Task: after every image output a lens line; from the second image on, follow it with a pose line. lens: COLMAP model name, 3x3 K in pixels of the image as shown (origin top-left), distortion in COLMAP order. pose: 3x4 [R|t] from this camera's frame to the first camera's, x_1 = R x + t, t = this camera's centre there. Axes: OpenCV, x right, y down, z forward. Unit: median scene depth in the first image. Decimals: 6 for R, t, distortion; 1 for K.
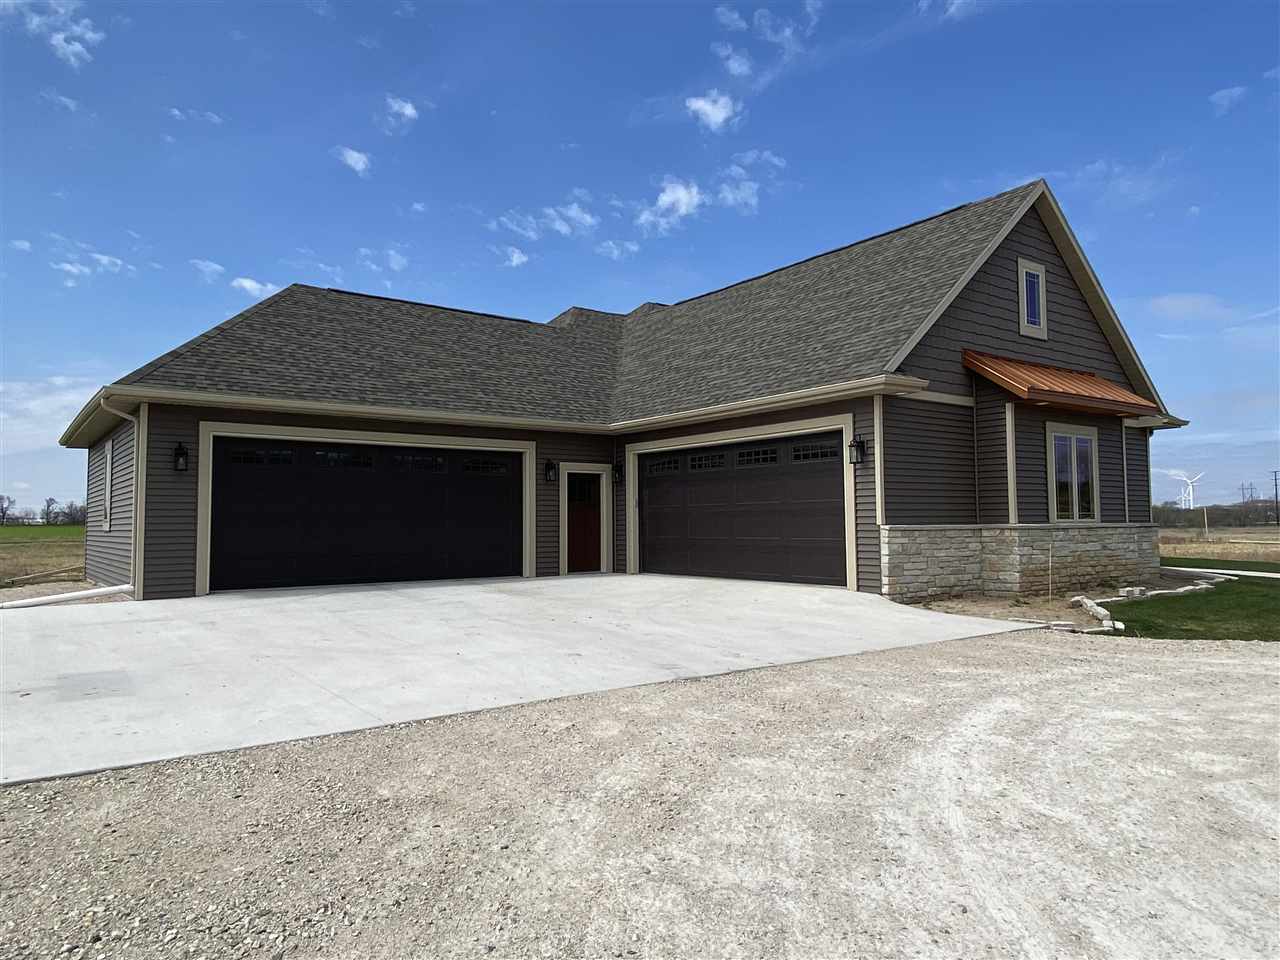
lens RADIAL K [[836.3, 0, 641.9], [0, 836.3, 485.3], [0, 0, 1]] dist [0.039286, -0.001225]
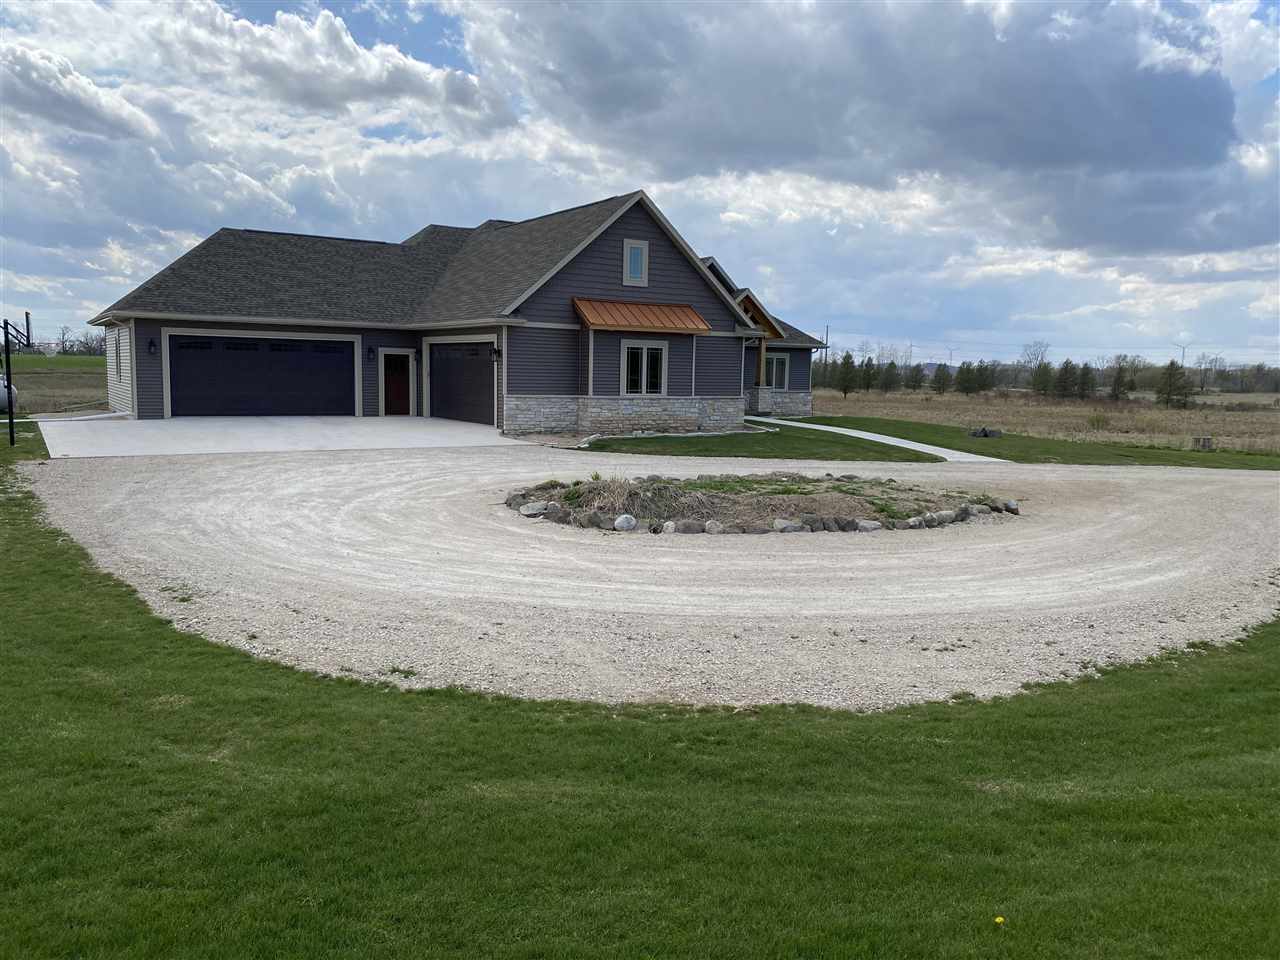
lens RADIAL K [[988.2, 0, 634.8], [0, 988.2, 476.3], [0, 0, 1]] dist [0.071689, -0.093660]
pose [[0.995385, 0.040455, -0.087022, 0.597228], [-0.026651, 0.987663, 0.154307, -0.094746], [0.092191, -0.151276, 0.984183, -0.933828]]
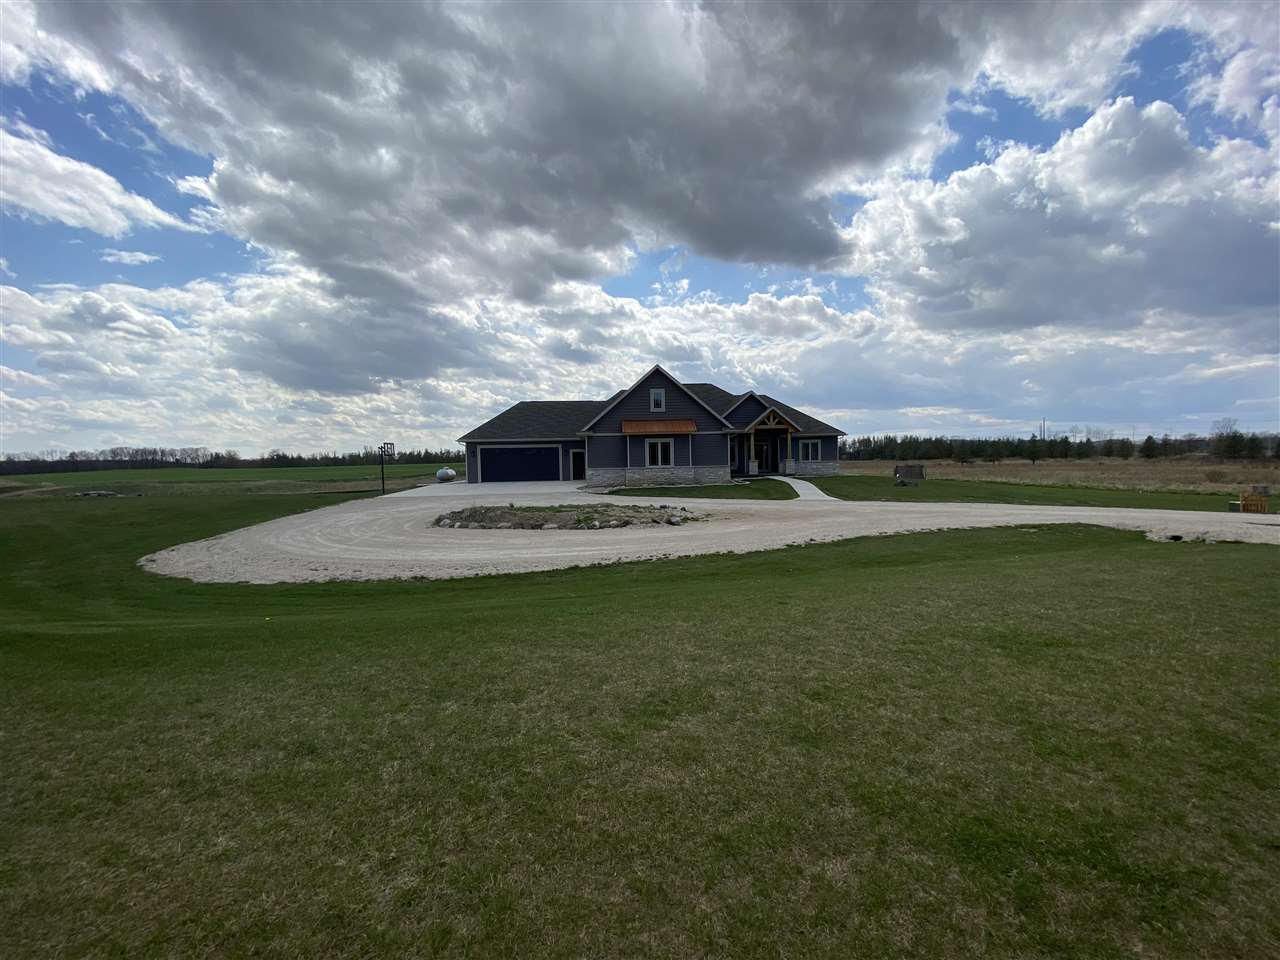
lens RADIAL K [[519.2, 0, 636.6], [0, 519.2, 477.2], [0, 0, 1]] dist [0.020259, -0.021031]
pose [[0.820513, 0.010491, -0.571532, 1.456471], [0.042535, 0.995939, 0.079346, -0.074890], [0.570043, -0.089414, 0.816735, -0.693992]]
